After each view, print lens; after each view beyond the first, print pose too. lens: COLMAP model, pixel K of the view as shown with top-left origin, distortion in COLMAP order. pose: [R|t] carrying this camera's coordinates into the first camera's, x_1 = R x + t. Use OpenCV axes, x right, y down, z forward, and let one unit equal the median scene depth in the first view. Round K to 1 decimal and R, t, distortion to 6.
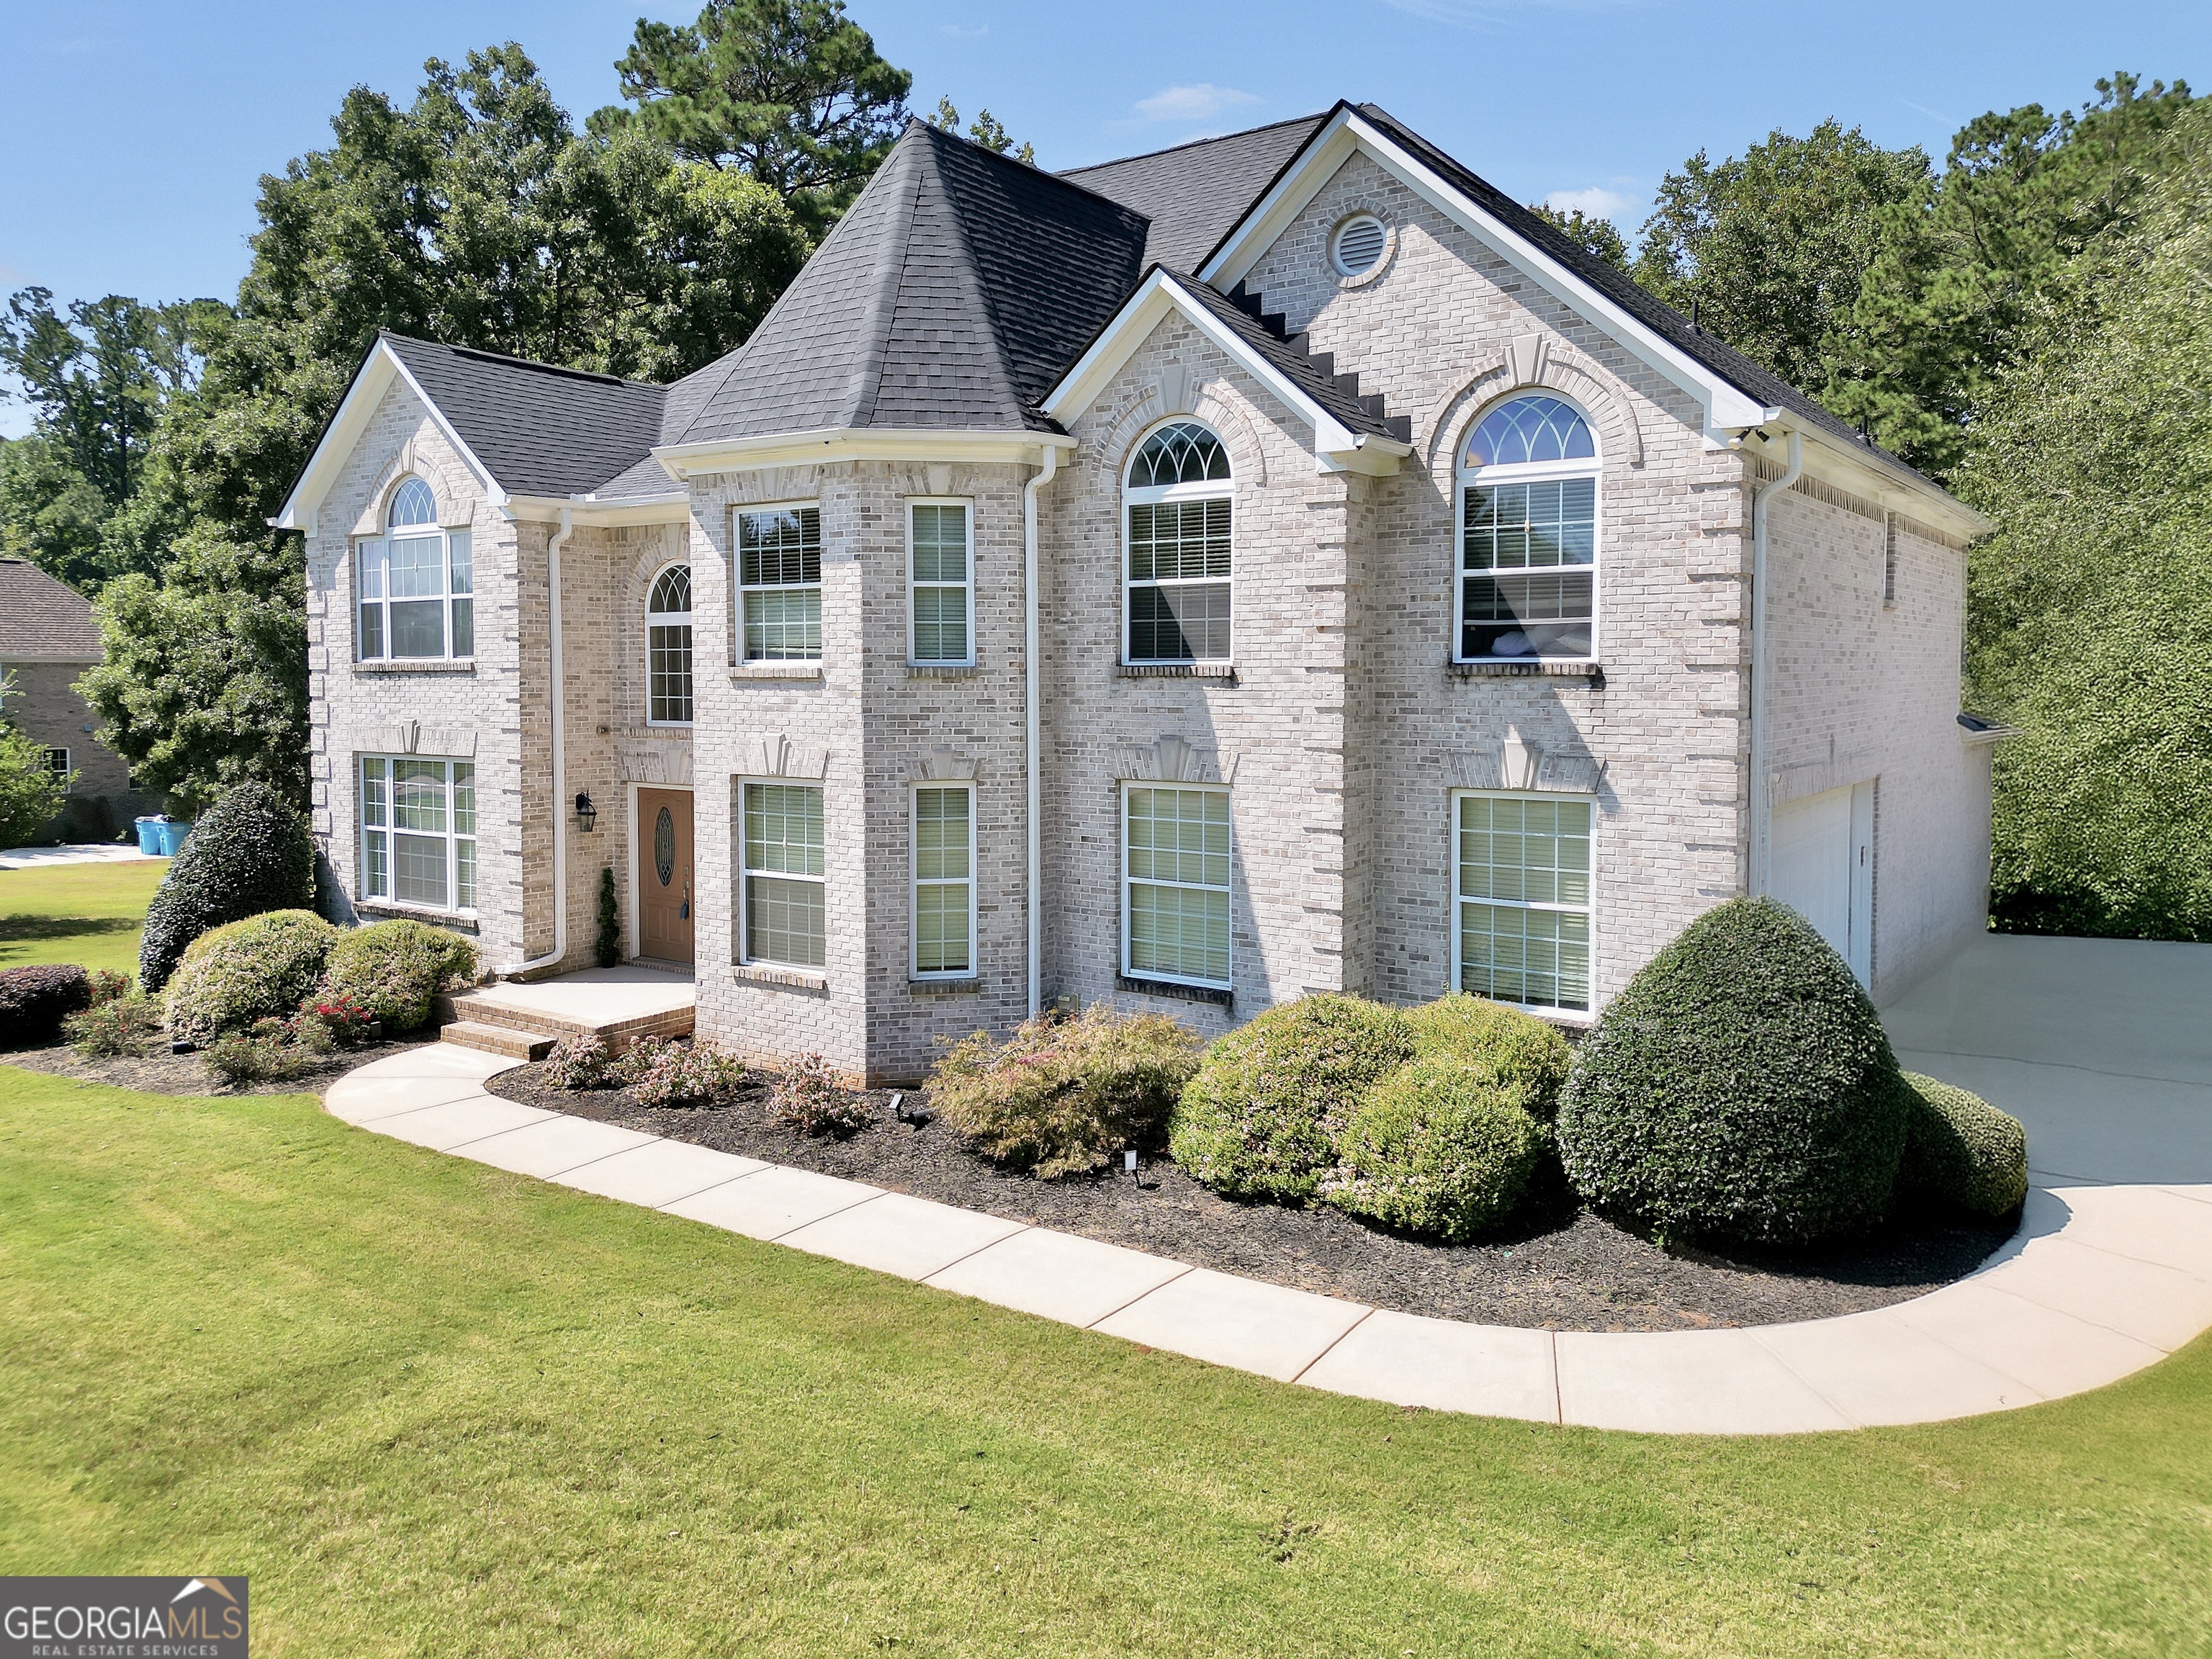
lens RADIAL K [[1588.1, 0, 1112.3], [0, 1588.1, 738.5], [0, 0, 1]] dist [0.133046, -0.258417]
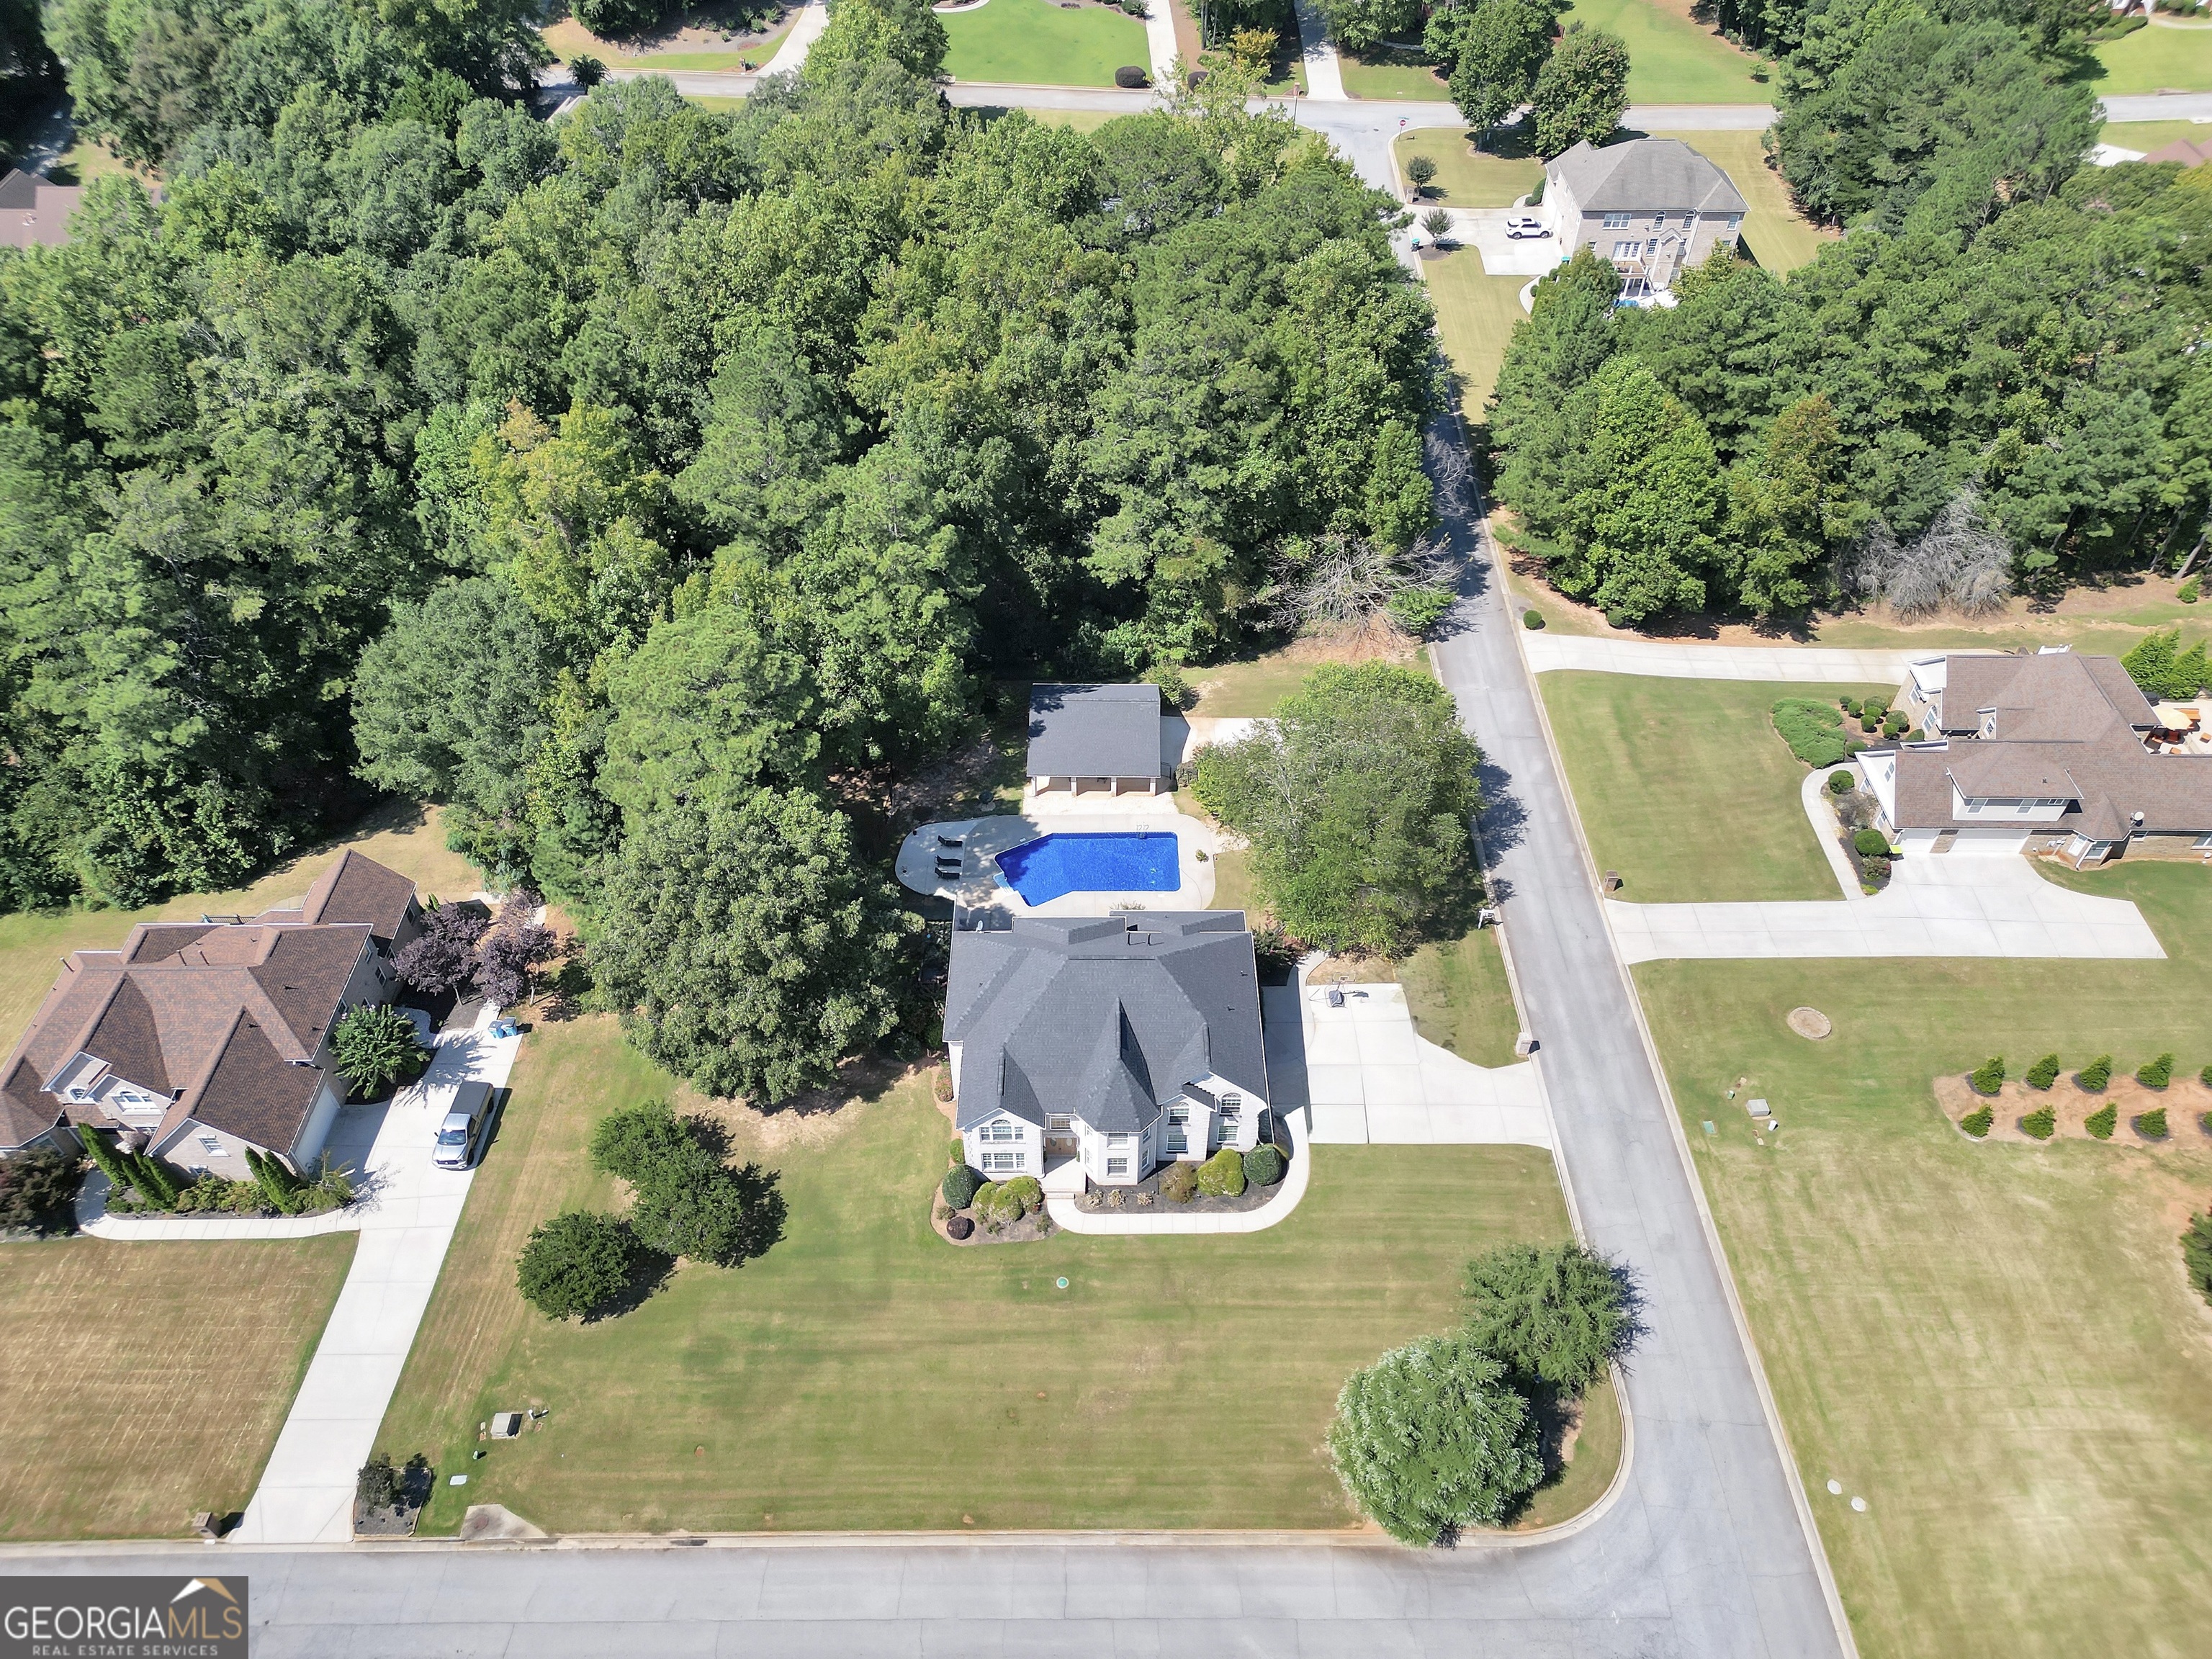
lens RADIAL K [[1532.6, 0, 1098.6], [0, 1532.6, 828.3], [0, 0, 1]] dist [0.083977, -0.083704]
pose [[0.816756, -0.409603, 0.406369, -2.228177], [0.023847, 0.727661, 0.685522, -5.113631], [-0.576491, -0.550213, 0.604090, -1.870314]]
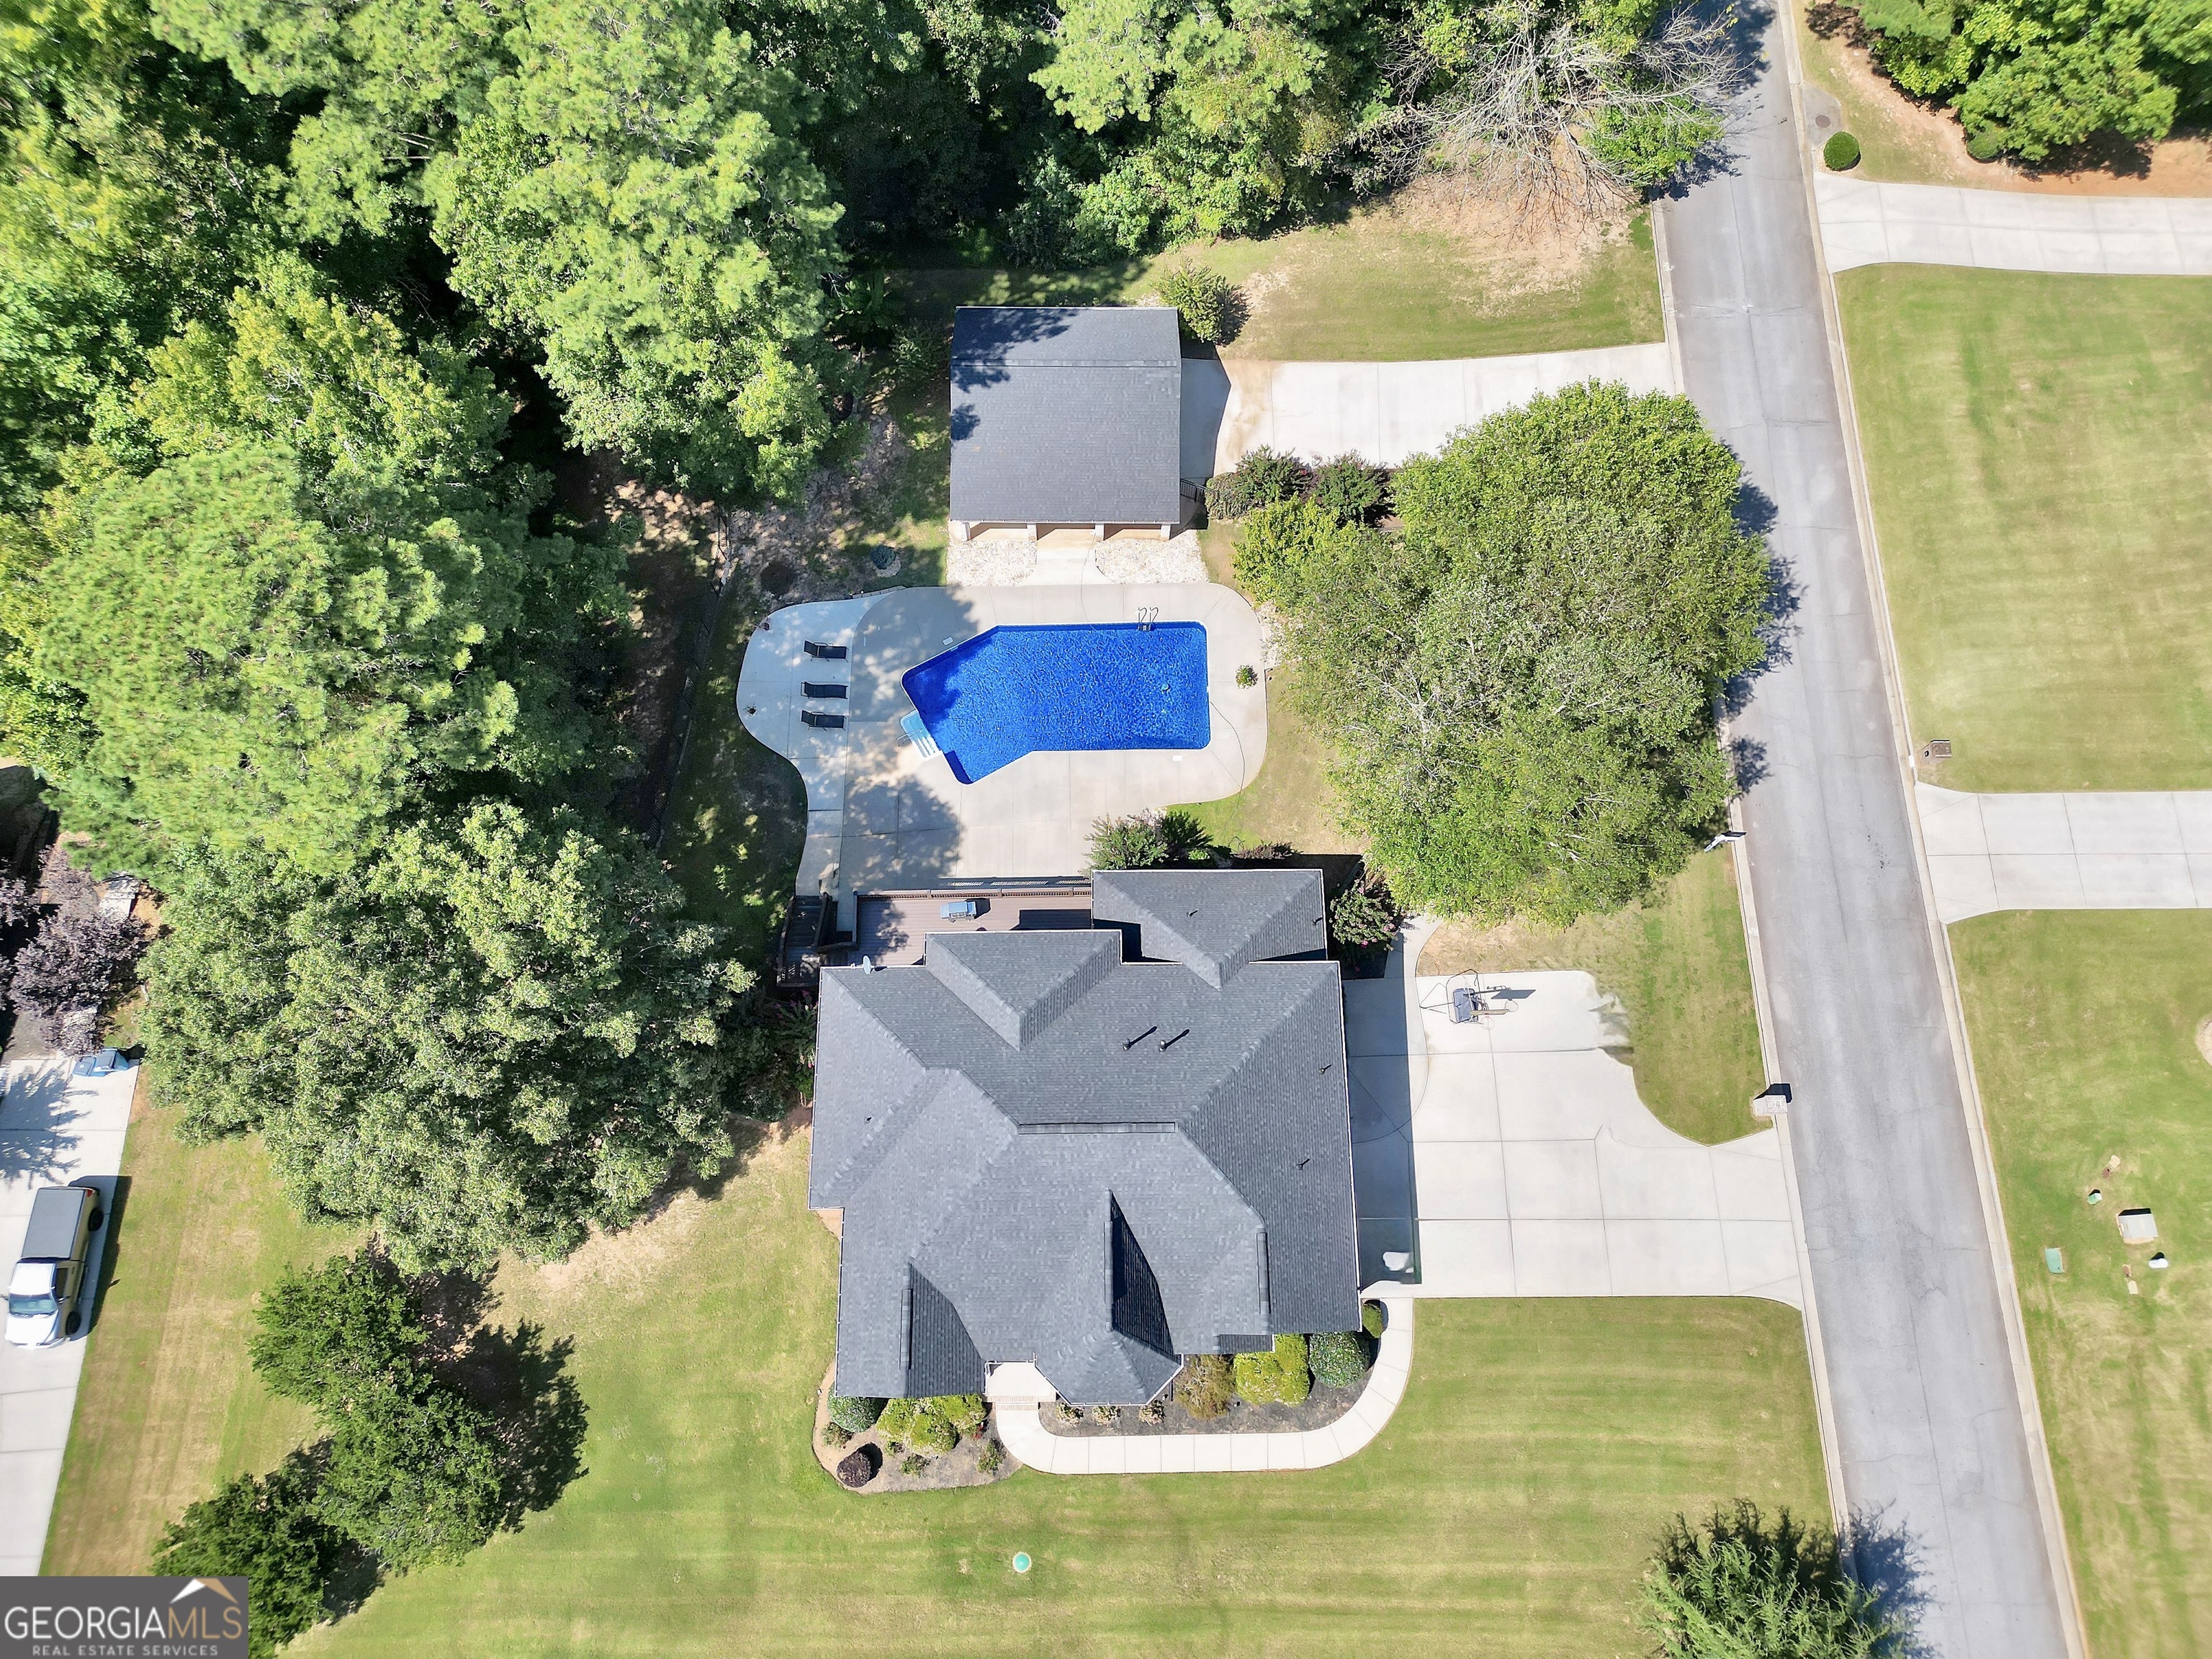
lens RADIAL K [[1532.6, 0, 1098.6], [0, 1532.6, 828.3], [0, 0, 1]] dist [0.083977, -0.083704]
pose [[0.811682, -0.558573, 0.170790, -0.125897], [0.019374, 0.317984, 0.947898, -3.980715], [-0.583778, -0.766083, 0.268924, 1.092685]]
